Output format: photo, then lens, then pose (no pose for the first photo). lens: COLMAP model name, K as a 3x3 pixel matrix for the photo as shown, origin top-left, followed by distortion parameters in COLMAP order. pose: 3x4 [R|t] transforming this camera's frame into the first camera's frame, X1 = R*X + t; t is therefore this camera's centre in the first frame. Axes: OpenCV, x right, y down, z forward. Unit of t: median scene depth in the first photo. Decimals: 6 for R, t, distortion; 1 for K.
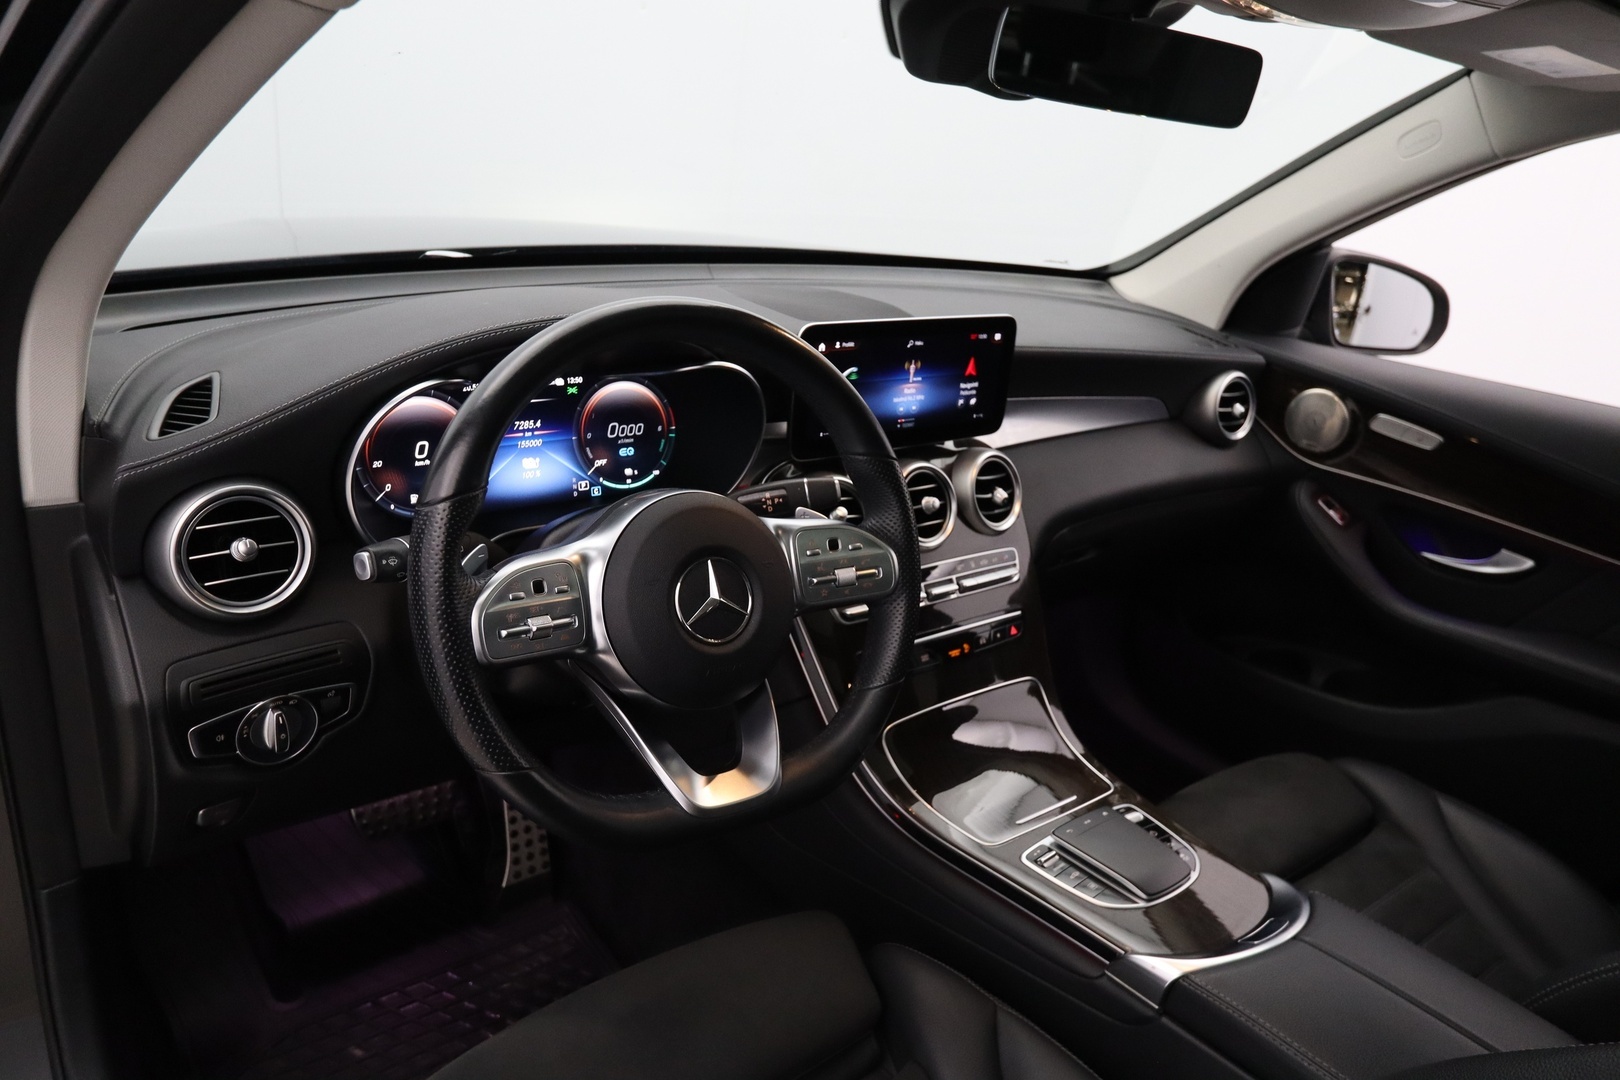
lens RADIAL K [[1123.3, 0, 805.0], [0, 1123.3, 536.9], [0, 0, 1]] dist [0.005355, 0.000364]
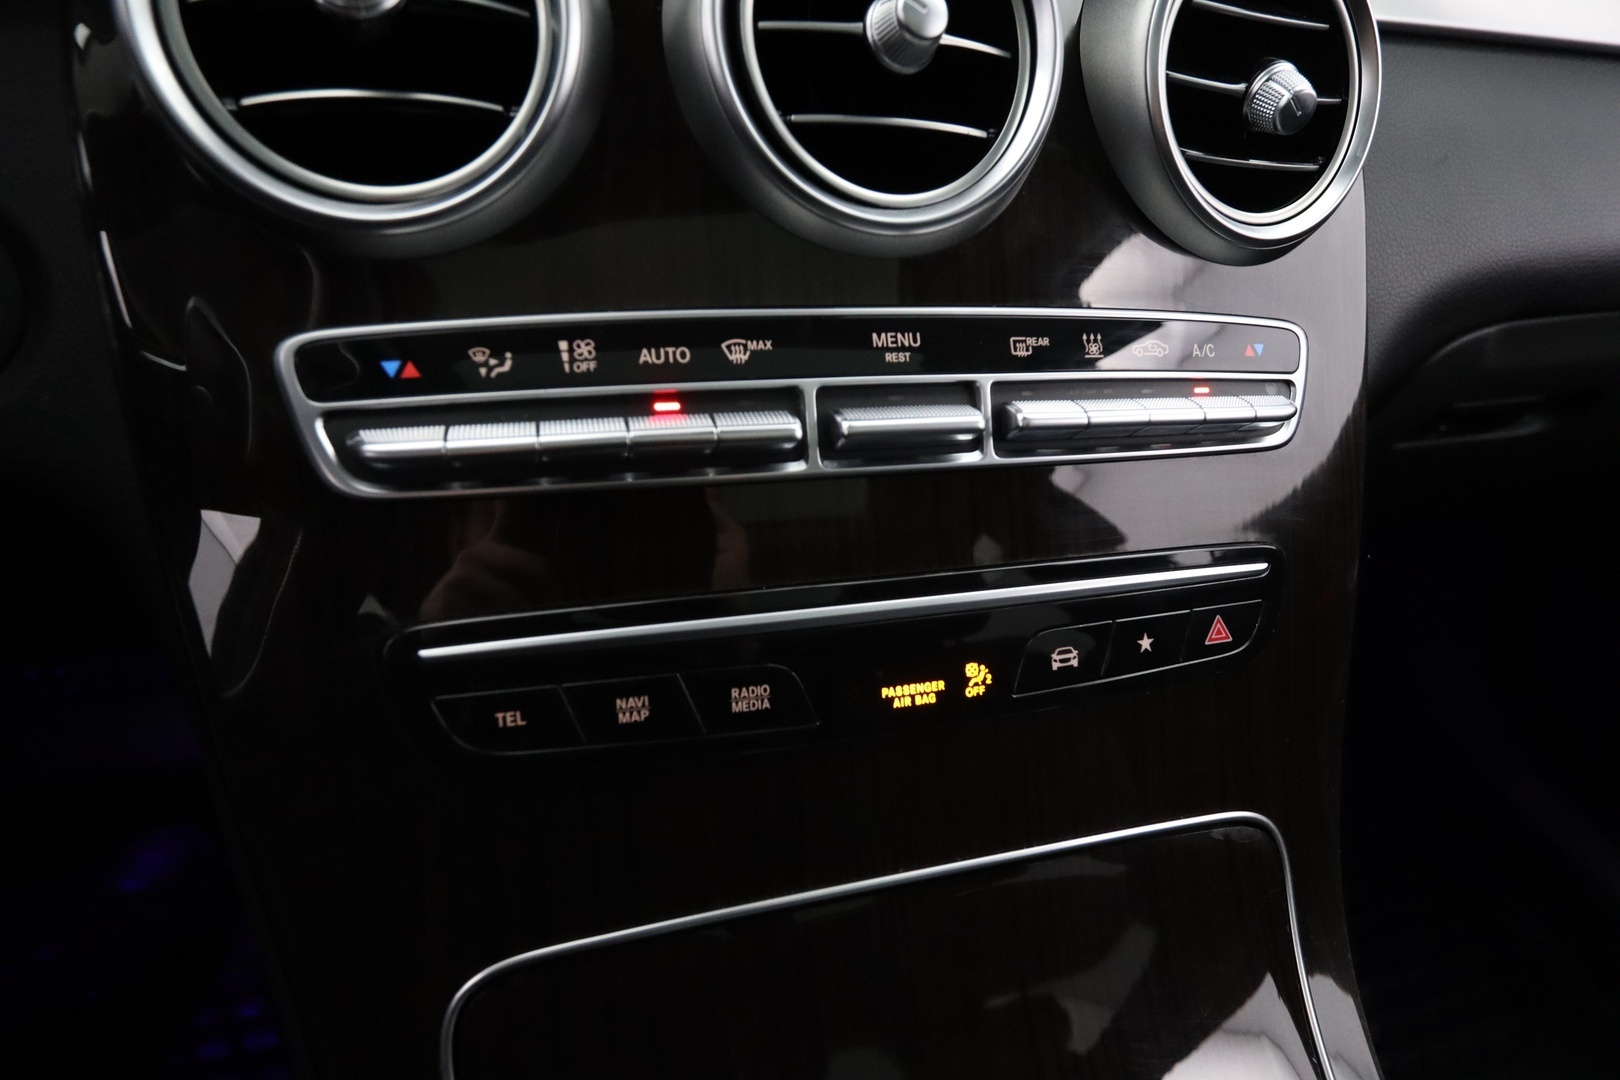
lens RADIAL K [[902.7, 0, 810.9], [0, 902.7, 546.6], [0, 0, 1]] dist [0.003380, -0.000023]
pose [[0.935947, 0.176090, -0.304952, 0.158116], [-0.126303, 0.976241, 0.176070, 0.040333], [0.328710, -0.126276, 0.935951, 0.781525]]
